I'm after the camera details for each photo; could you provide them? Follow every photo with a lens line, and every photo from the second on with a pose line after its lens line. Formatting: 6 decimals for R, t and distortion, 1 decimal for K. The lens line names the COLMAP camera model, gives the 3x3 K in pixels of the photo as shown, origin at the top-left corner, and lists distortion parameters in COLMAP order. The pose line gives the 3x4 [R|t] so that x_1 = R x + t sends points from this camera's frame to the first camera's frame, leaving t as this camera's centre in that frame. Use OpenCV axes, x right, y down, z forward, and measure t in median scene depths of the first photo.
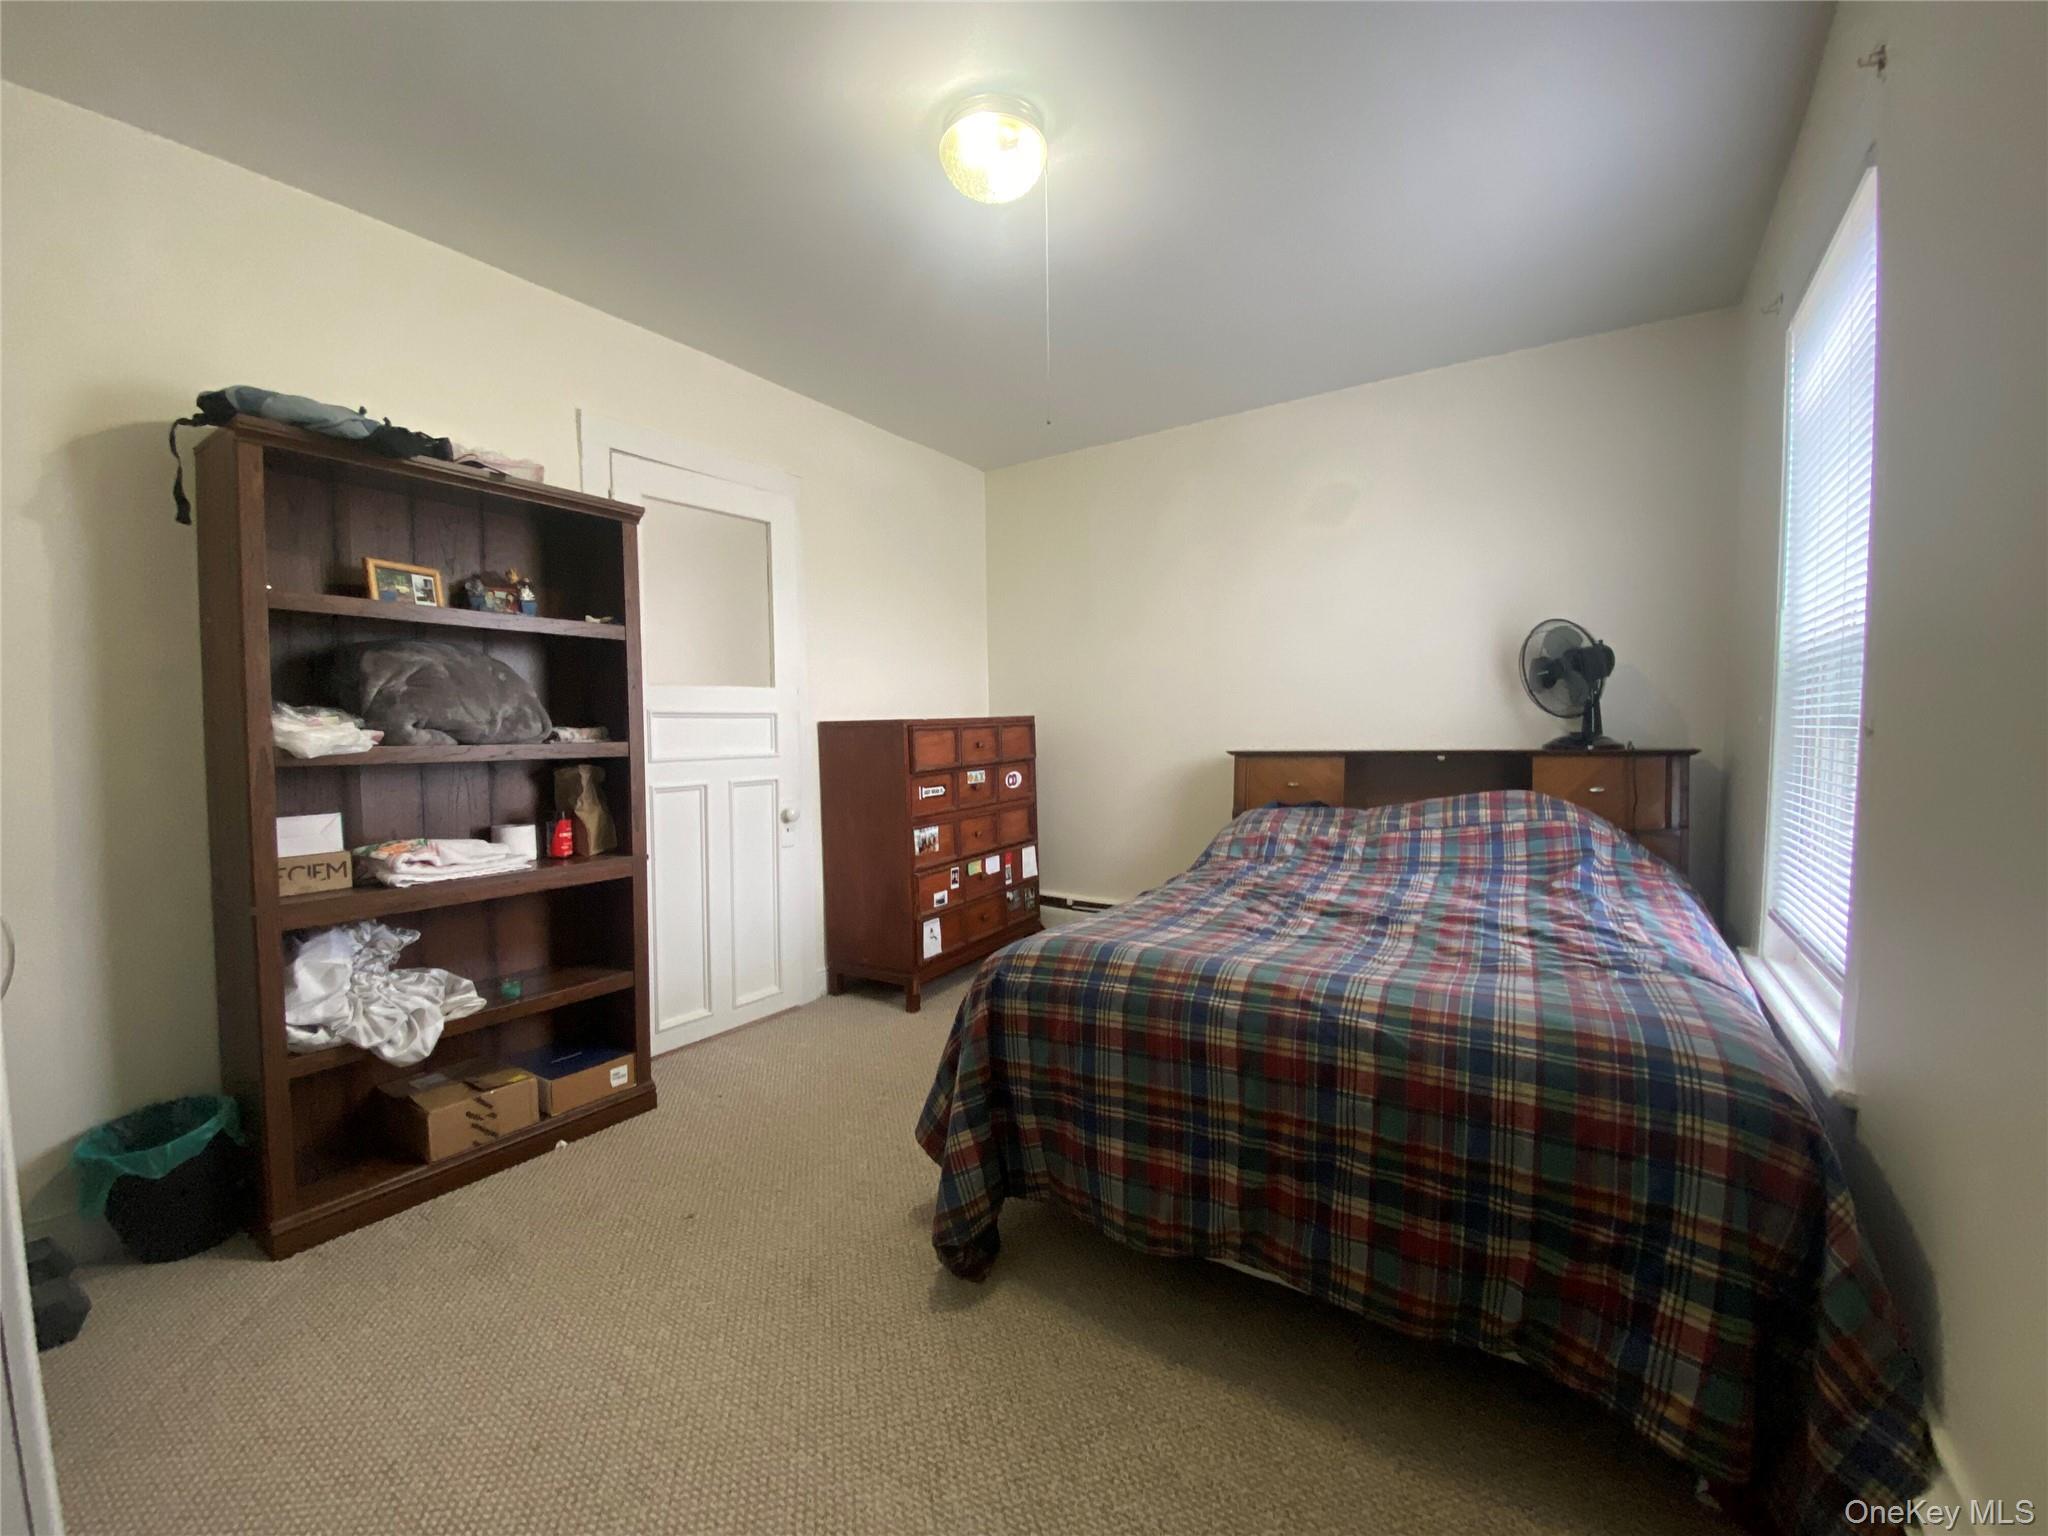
lens RADIAL K [[818.8, 0, 1024.0], [0, 818.8, 768.0], [0, 0, 1]] dist [-0.034457, -0.004533]
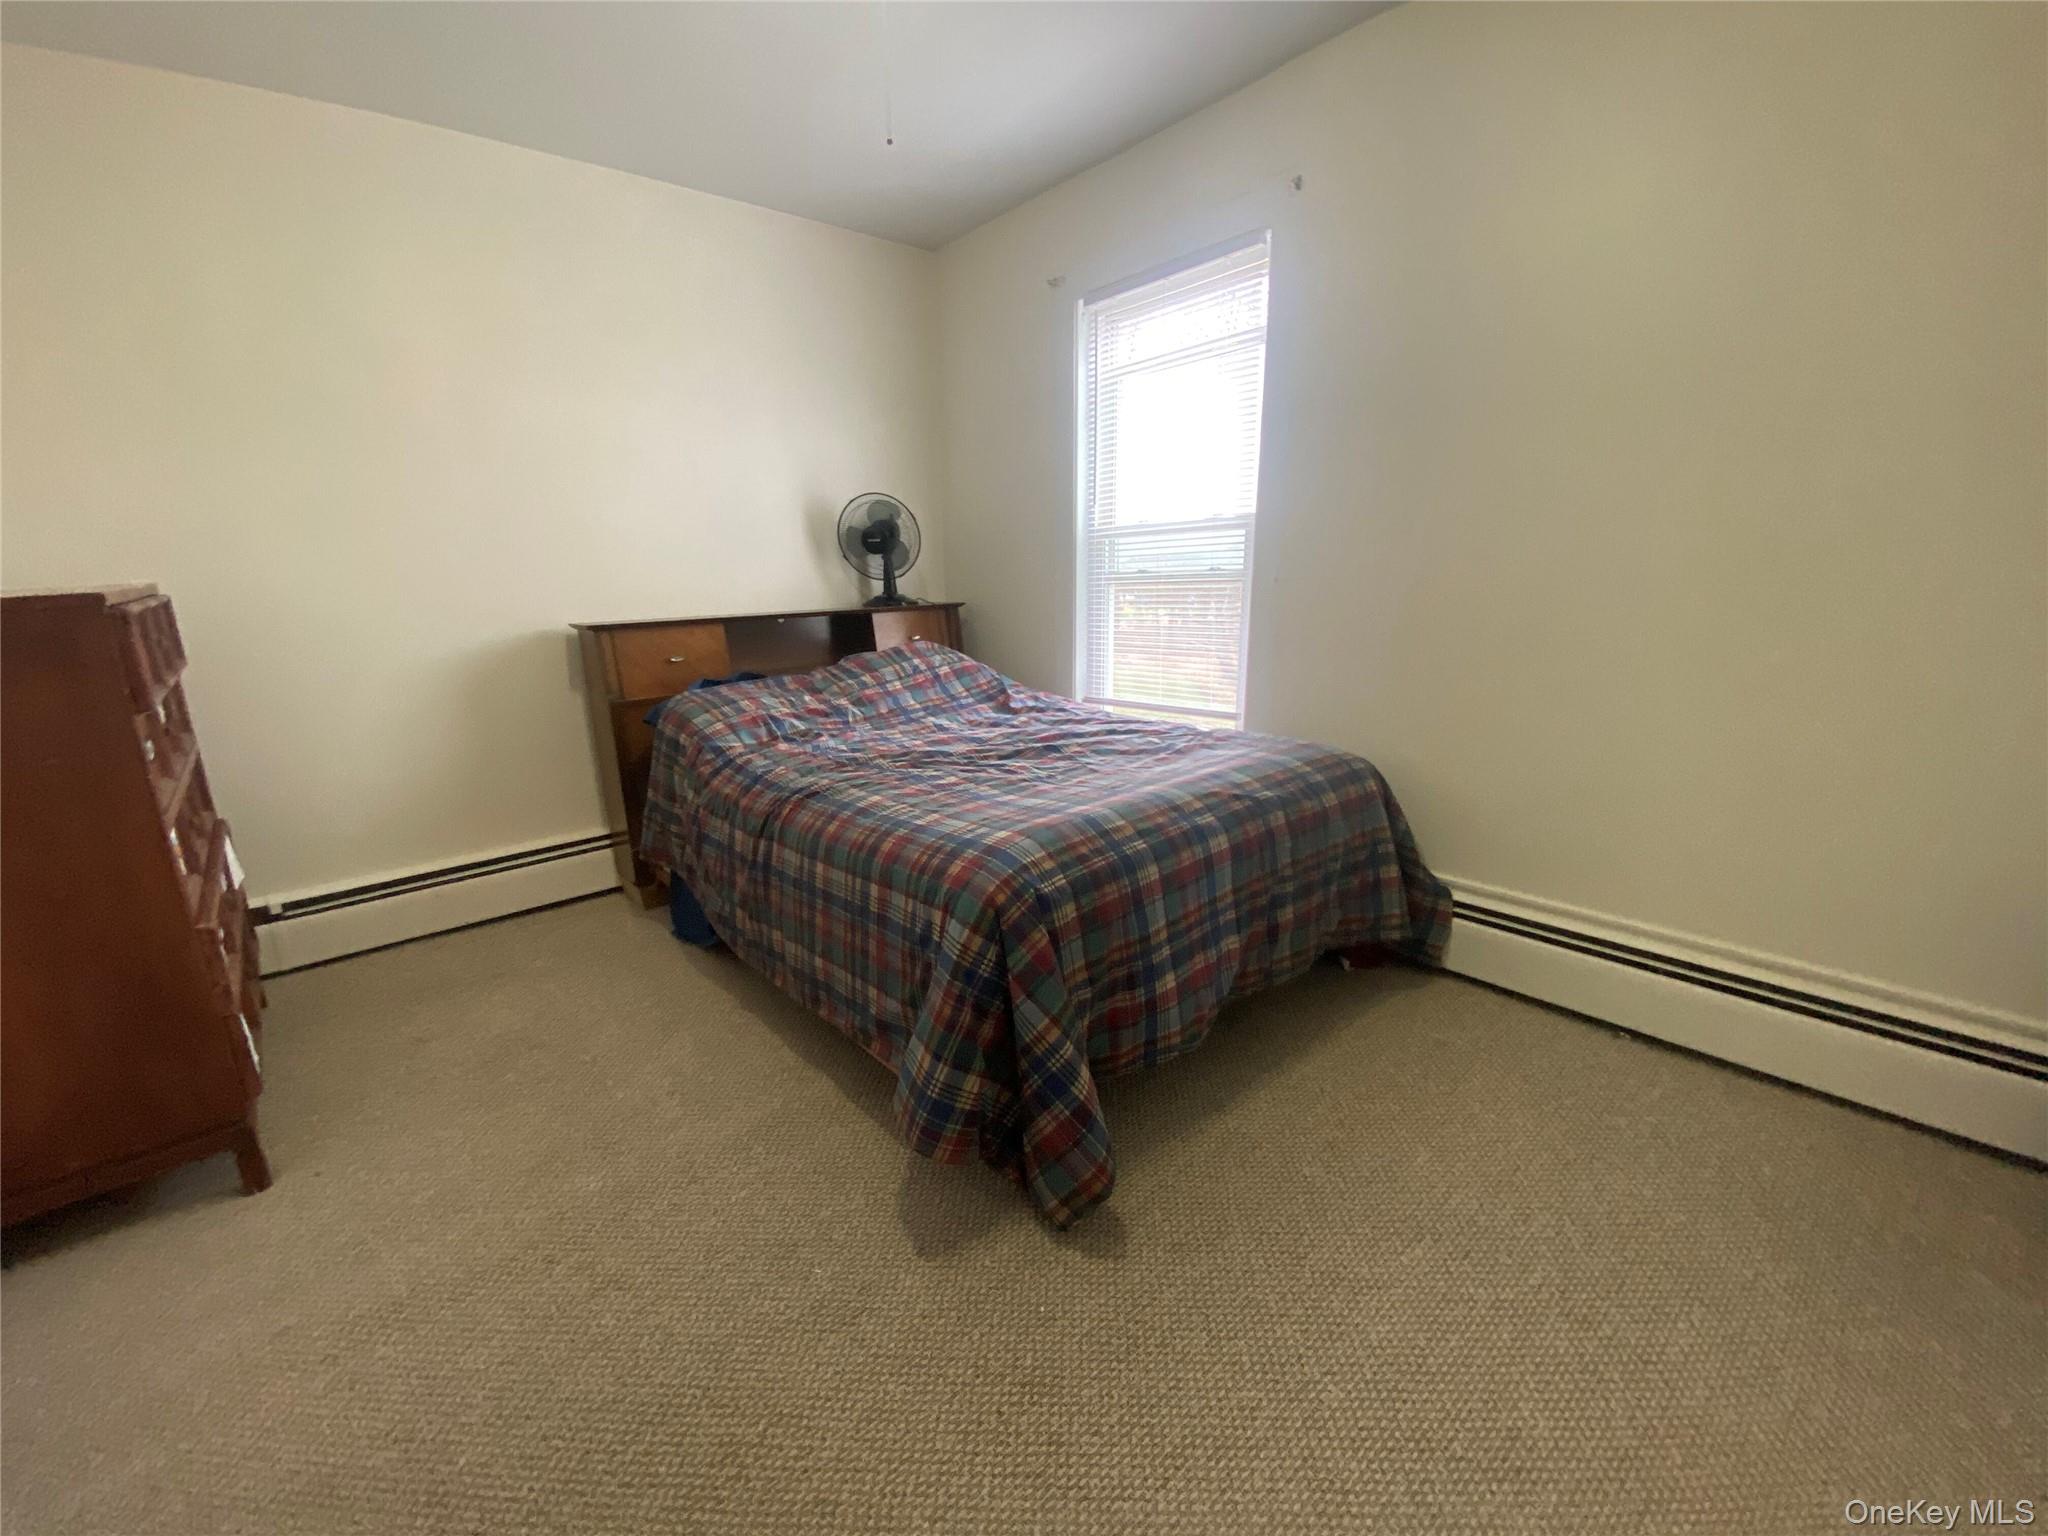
lens RADIAL K [[818.8, 0, 1024.0], [0, 818.8, 768.0], [0, 0, 1]] dist [-0.034457, -0.004533]
pose [[0.234917, -0.211334, 0.948763, -0.485706], [0.063847, 0.977325, 0.201887, -0.020899], [-0.969916, 0.013149, 0.243084, 0.499518]]
